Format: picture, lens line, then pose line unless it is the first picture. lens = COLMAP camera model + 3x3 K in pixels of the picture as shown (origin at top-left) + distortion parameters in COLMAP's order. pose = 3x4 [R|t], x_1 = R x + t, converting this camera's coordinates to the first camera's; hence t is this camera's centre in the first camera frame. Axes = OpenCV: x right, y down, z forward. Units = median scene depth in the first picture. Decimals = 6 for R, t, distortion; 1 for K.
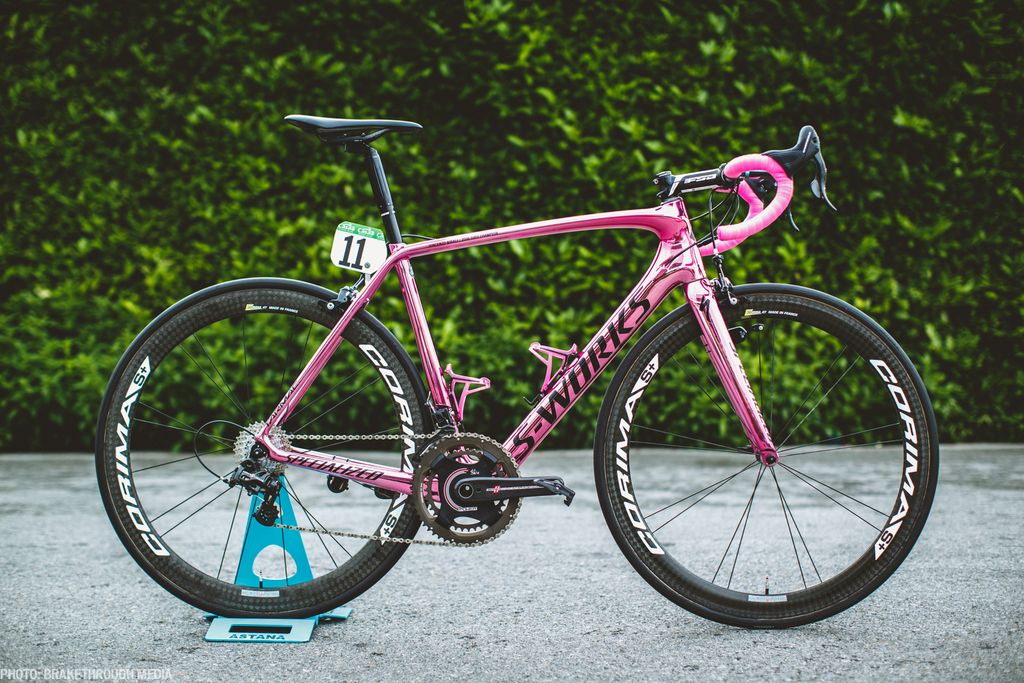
lens RADIAL K [[1553.8, 0, 511.5], [0, 1553.8, 325.6], [0, 0, 1]] dist [-0.160026, 0.106286]
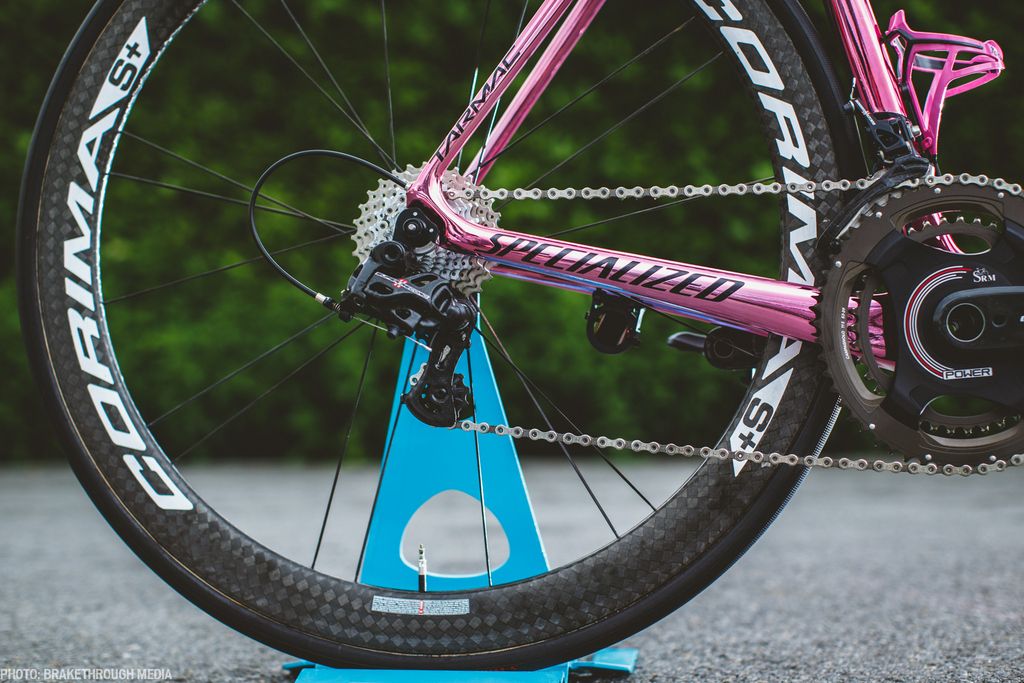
lens RADIAL K [[1642.3, 0, 533.8], [0, 1642.3, 342.3], [0, 0, 1]] dist [-0.177748, 0.136289]
pose [[0.996268, -0.012123, -0.085459, -0.098280], [0.009369, 0.999426, -0.032549, 0.120819], [0.085804, 0.031627, 0.995810, 0.587461]]
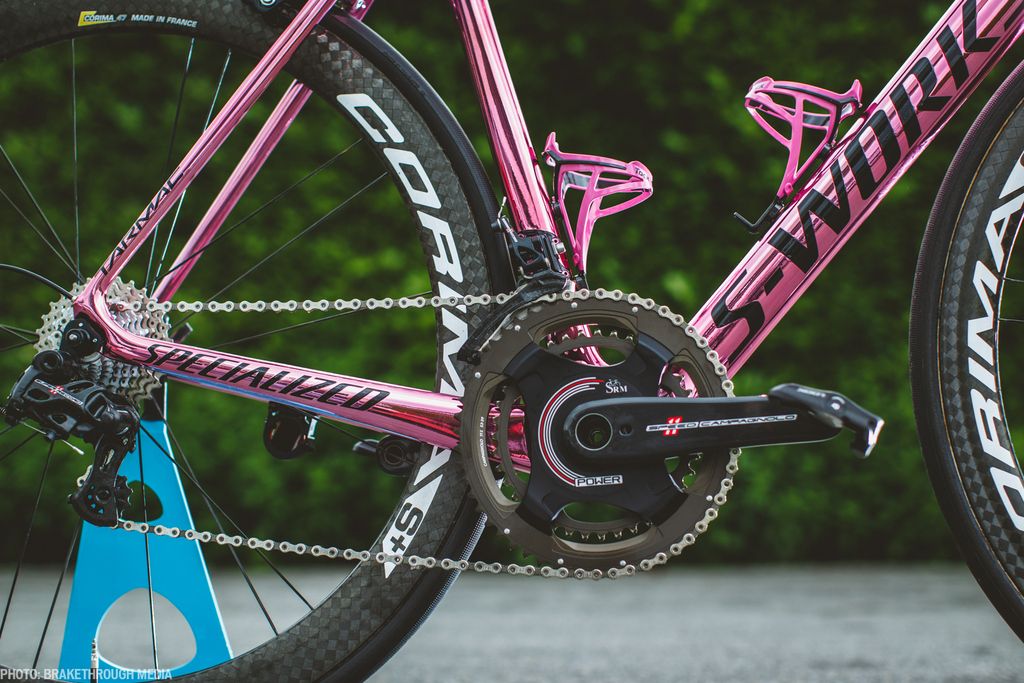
lens RADIAL K [[1642.3, 0, 533.8], [0, 1642.3, 342.3], [0, 0, 1]] dist [-0.177748, 0.136289]
pose [[0.997234, -0.009976, -0.073652, -0.013518], [0.002742, 0.995215, -0.097673, 0.122066], [0.074273, 0.097200, 0.992490, 0.574759]]
